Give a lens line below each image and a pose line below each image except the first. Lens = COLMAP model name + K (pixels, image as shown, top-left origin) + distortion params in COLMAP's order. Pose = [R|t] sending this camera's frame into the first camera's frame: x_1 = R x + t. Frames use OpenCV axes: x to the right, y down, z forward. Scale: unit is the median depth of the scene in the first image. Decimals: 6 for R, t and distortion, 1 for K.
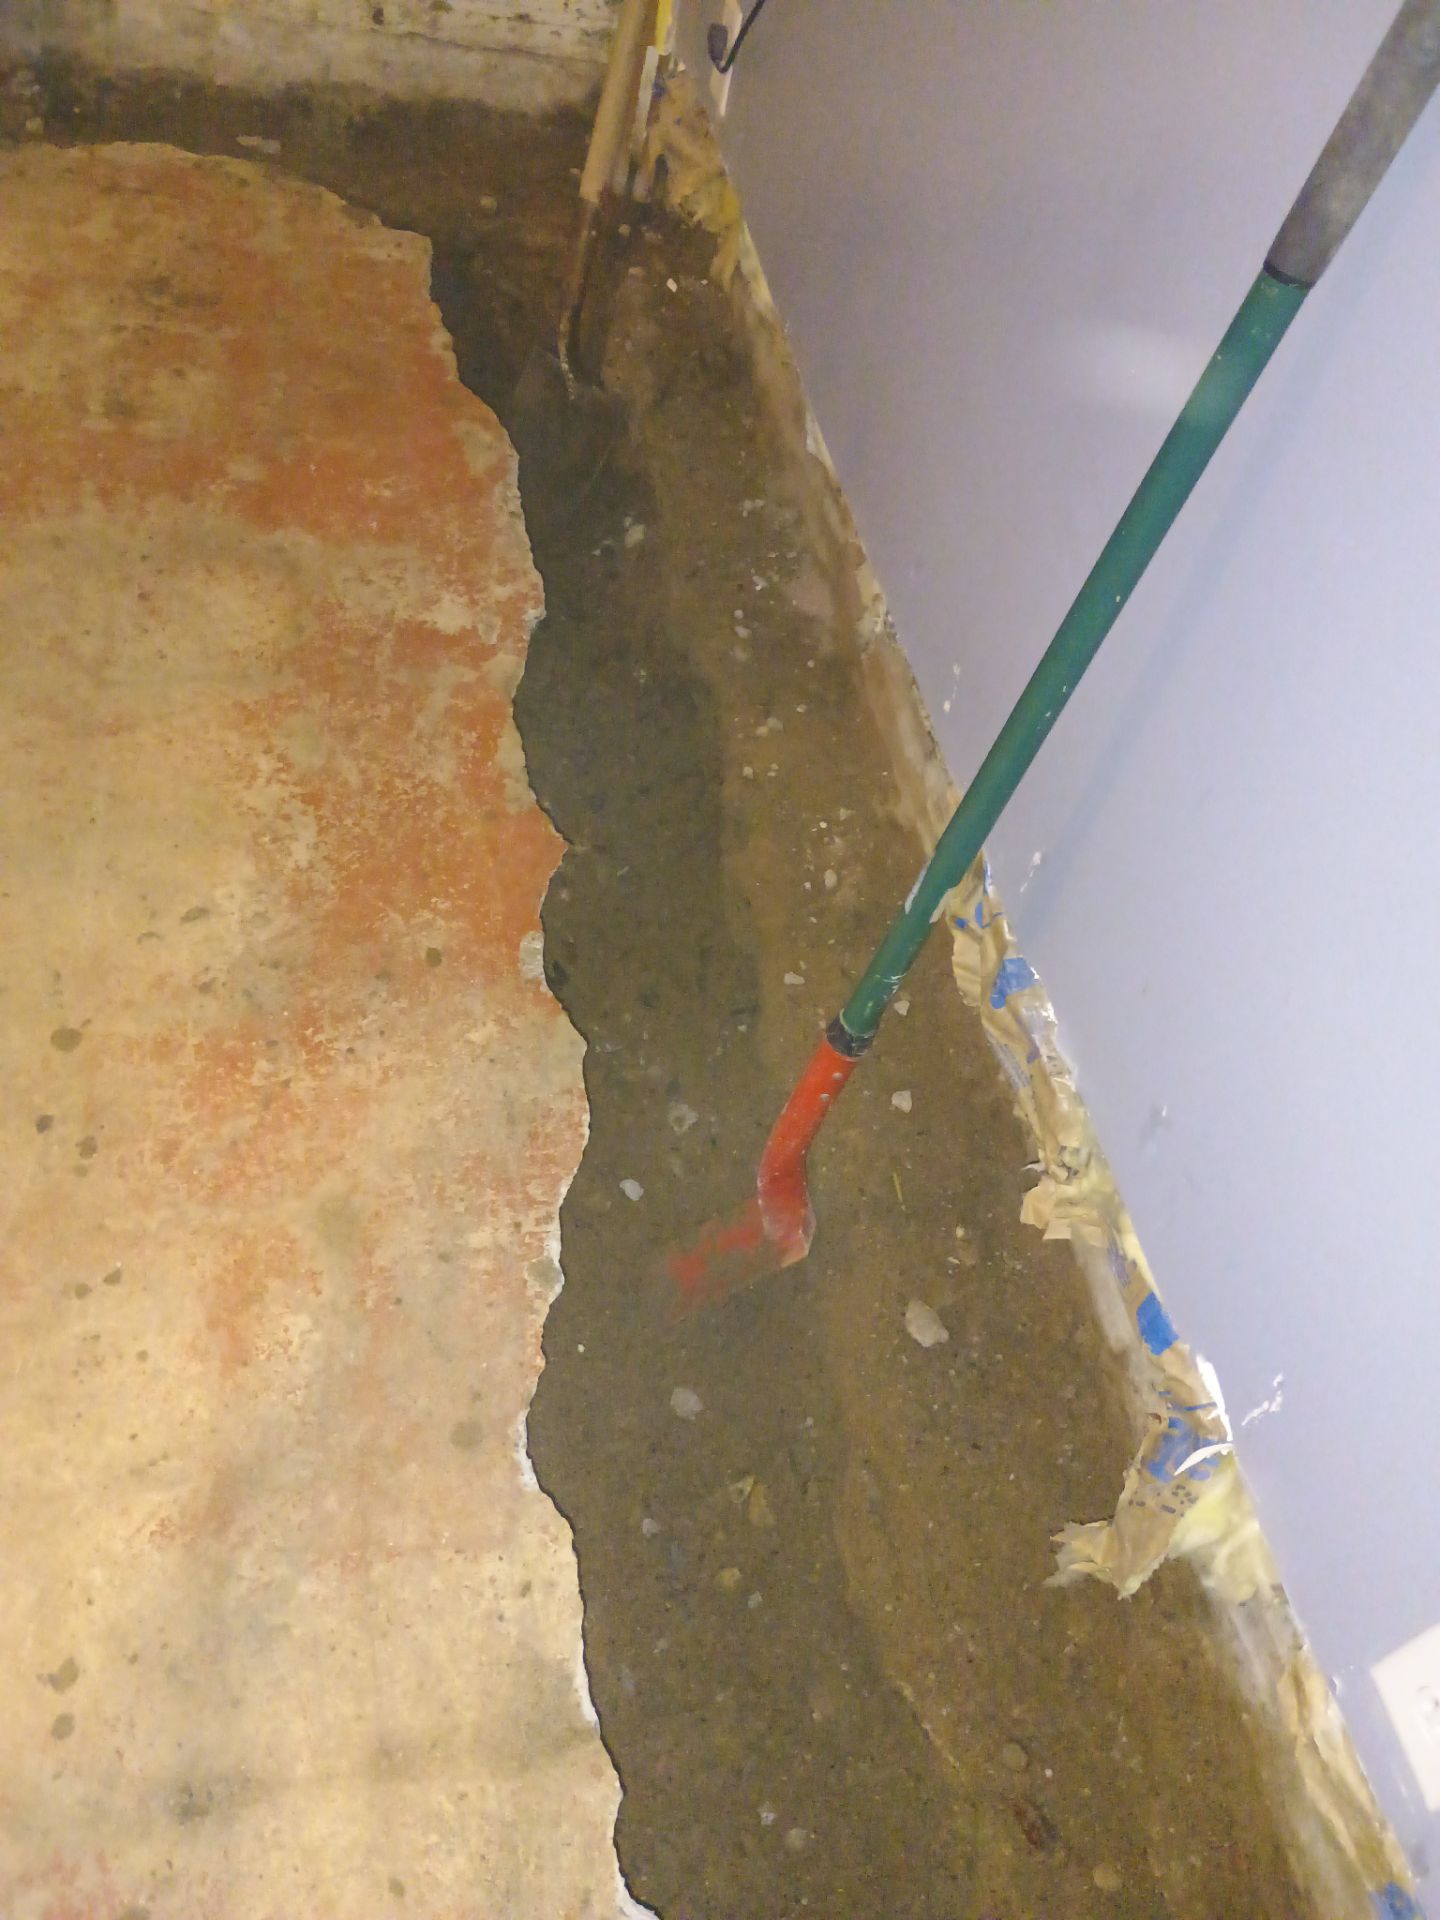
lens RADIAL K [[1671.0, 0, 739.9], [0, 1671.0, 959.2], [0, 0, 1]] dist [0.062678, -0.087767]
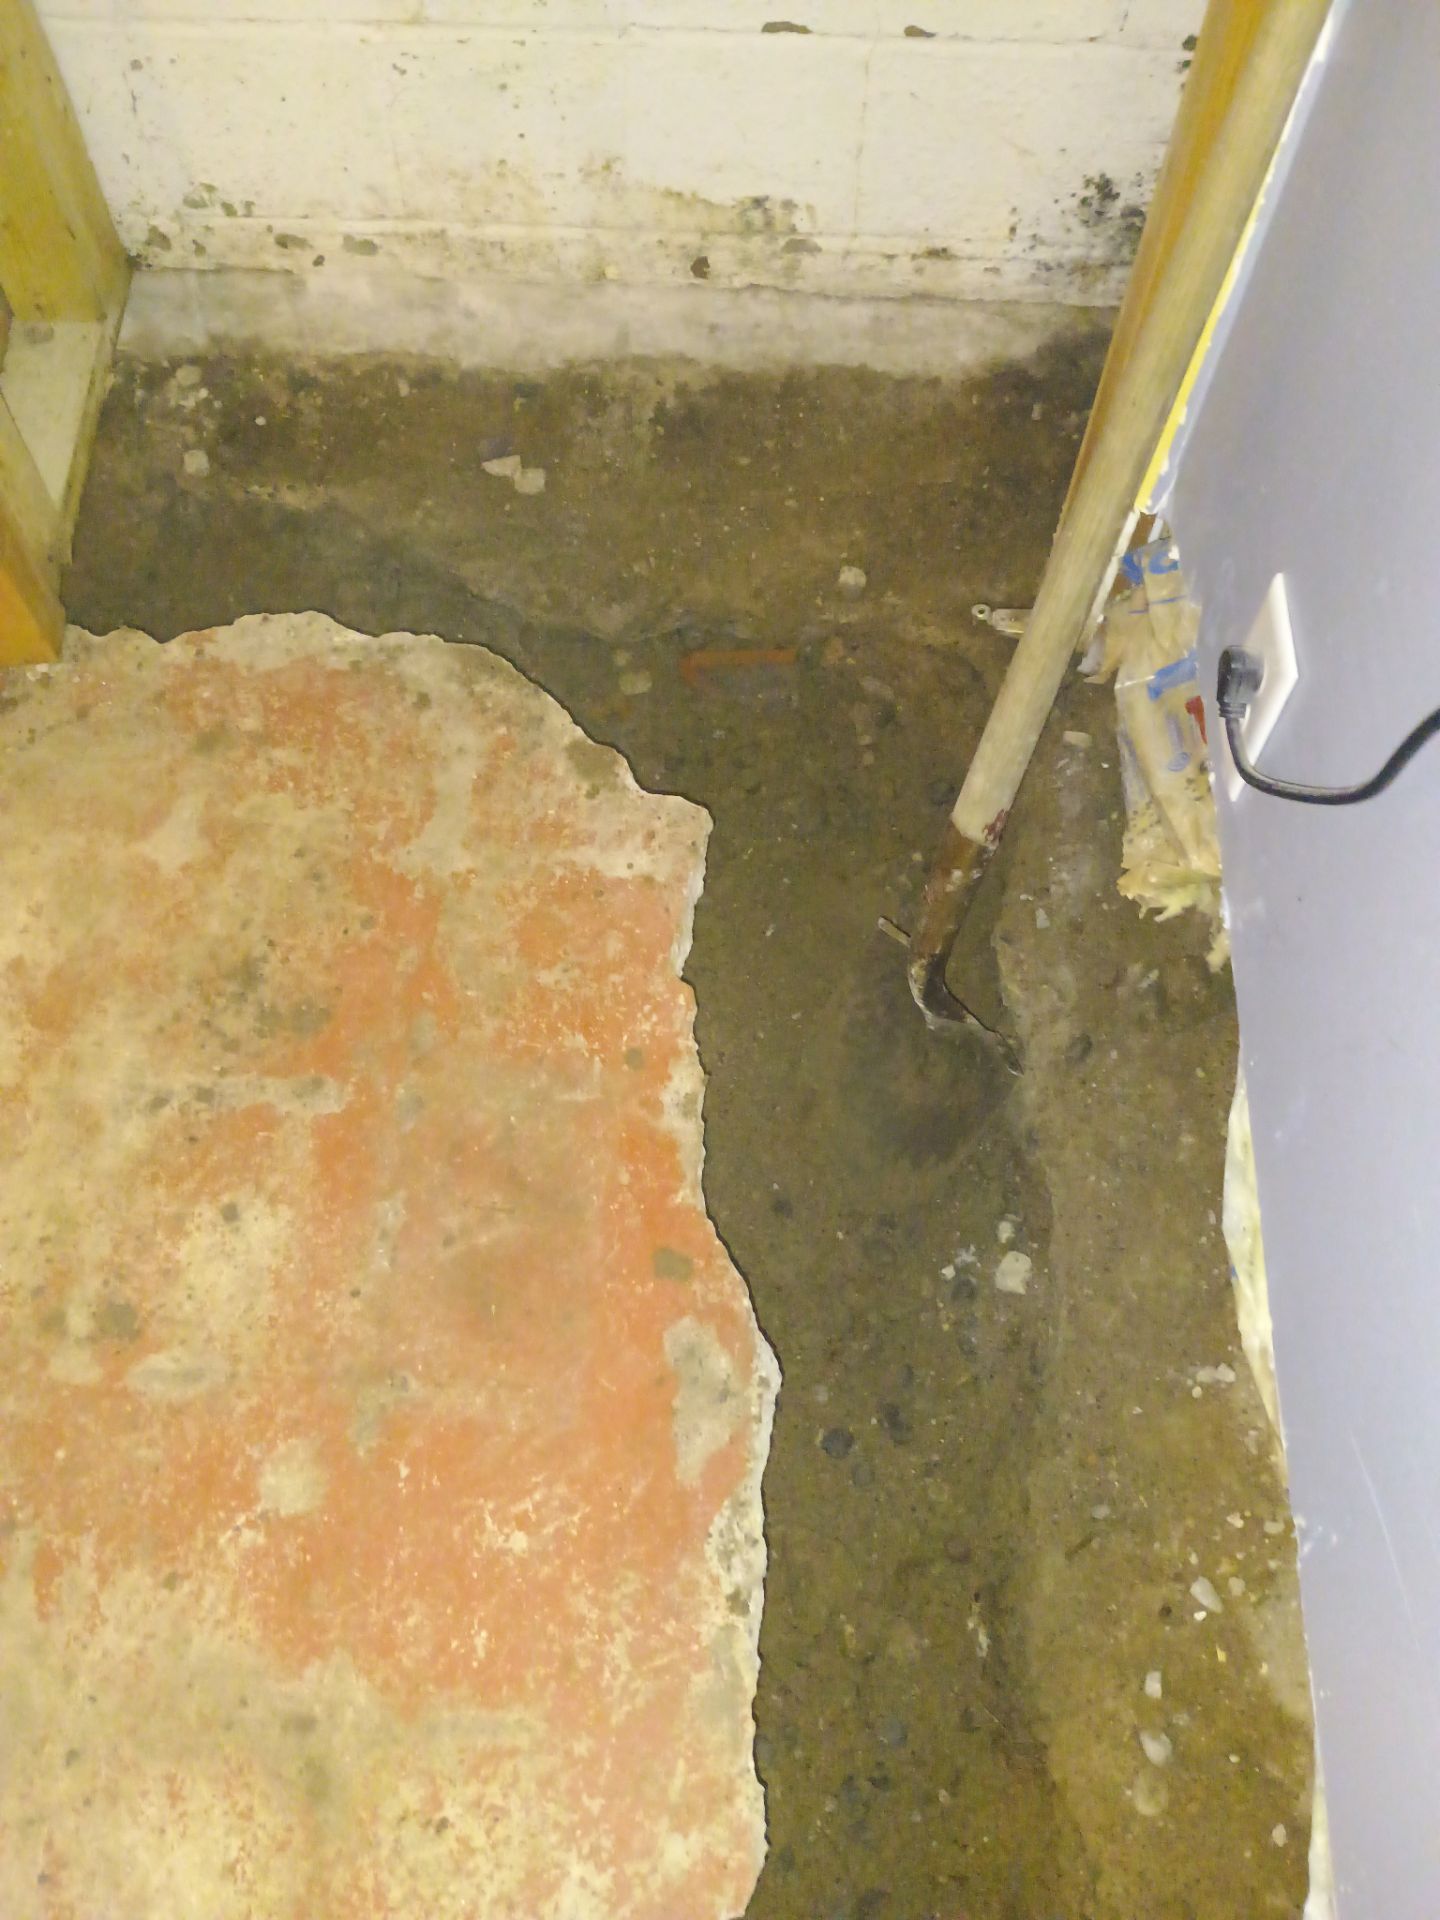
lens RADIAL K [[1671.0, 0, 707.8], [0, 1671.0, 973.4], [0, 0, 1]] dist [0.062678, -0.087767]
pose [[0.953695, 0.118035, -0.276647, -0.013425], [-0.065317, 0.979105, 0.192578, -0.488614], [0.293598, -0.165591, 0.941477, 0.438908]]
